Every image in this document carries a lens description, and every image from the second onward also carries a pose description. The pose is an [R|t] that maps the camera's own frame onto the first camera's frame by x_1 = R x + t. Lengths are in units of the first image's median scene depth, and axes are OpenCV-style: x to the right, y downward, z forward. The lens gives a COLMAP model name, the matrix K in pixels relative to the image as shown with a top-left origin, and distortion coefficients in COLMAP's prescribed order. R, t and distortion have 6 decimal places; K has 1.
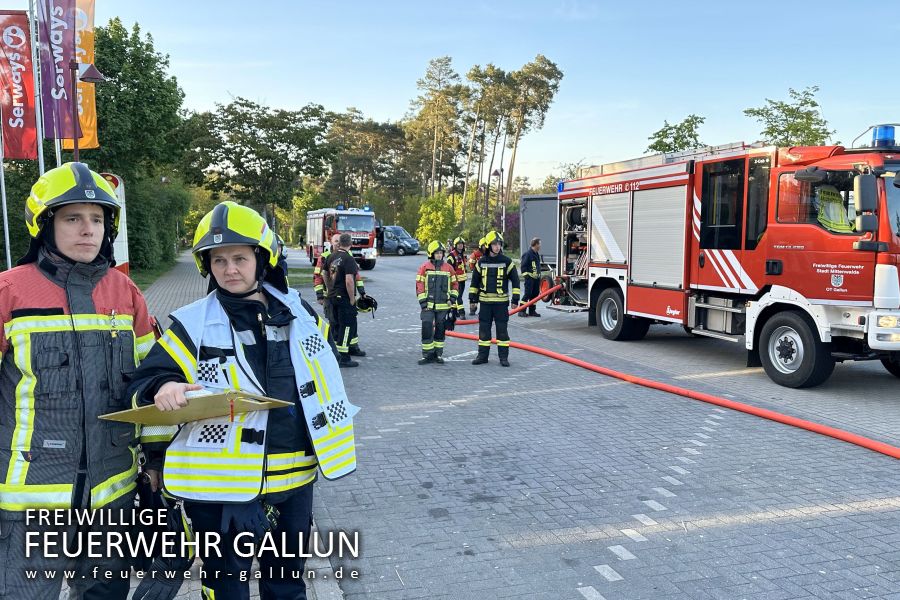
lens RADIAL K [[757.1, 0, 450.0], [0, 757.1, 300.0], [0, 0, 1]] dist [0.154890, -0.238824]
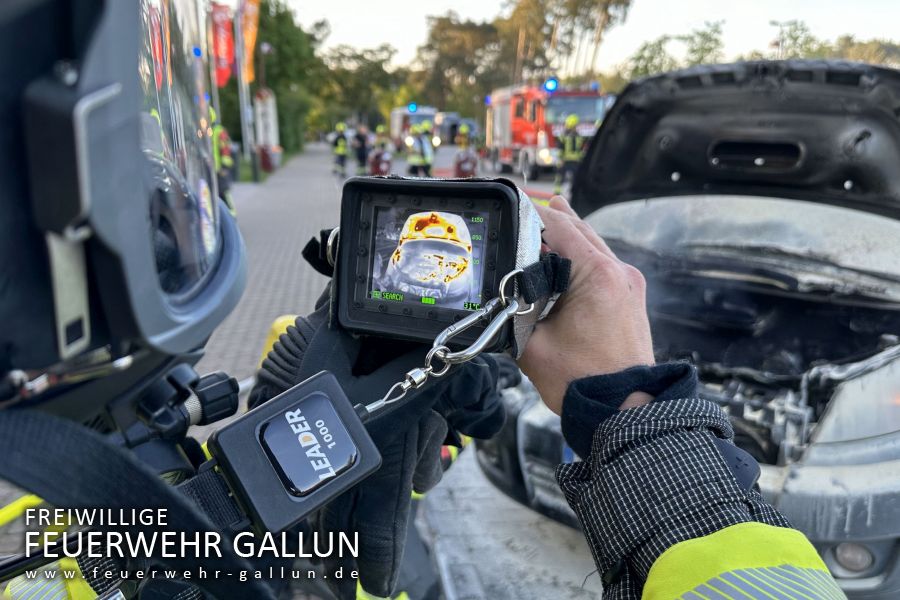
lens RADIAL K [[794.0, 0, 397.9], [0, 794.0, 301.0], [0, 0, 1]] dist [-0.012461, -0.017383]
pose [[0.976464, 0.034126, -0.212962, 0.372939], [-0.006564, 0.991648, 0.128810, 0.108432], [0.215579, -0.124380, 0.968532, -1.125013]]
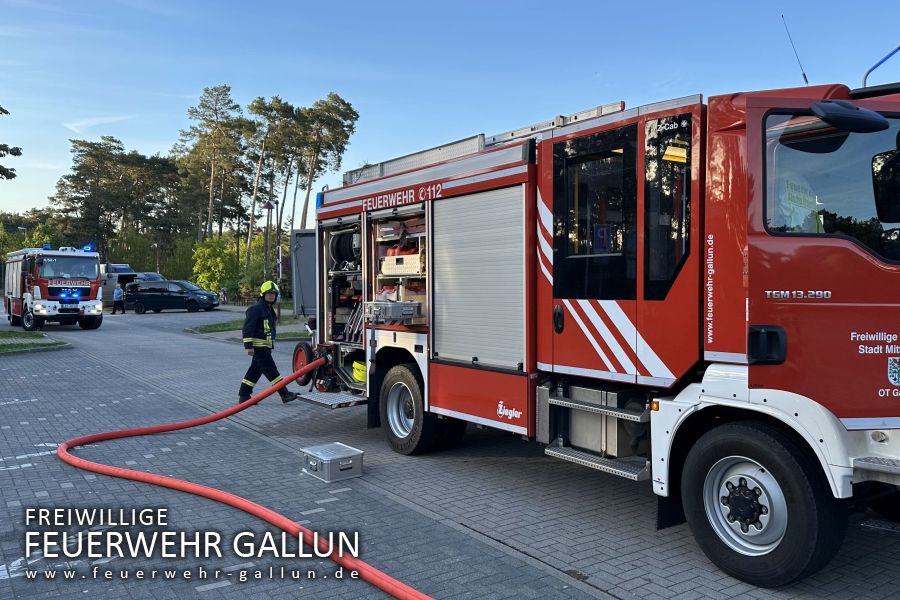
lens RADIAL K [[747.8, 0, 527.5], [0, 747.8, 312.3], [0, 0, 1]] dist [0.126873, -0.214618]
pose [[0.938293, -0.018613, 0.345341, 0.091195], [0.035161, 0.998511, -0.041716, -0.025939], [-0.344050, 0.051284, 0.937550, 0.373790]]
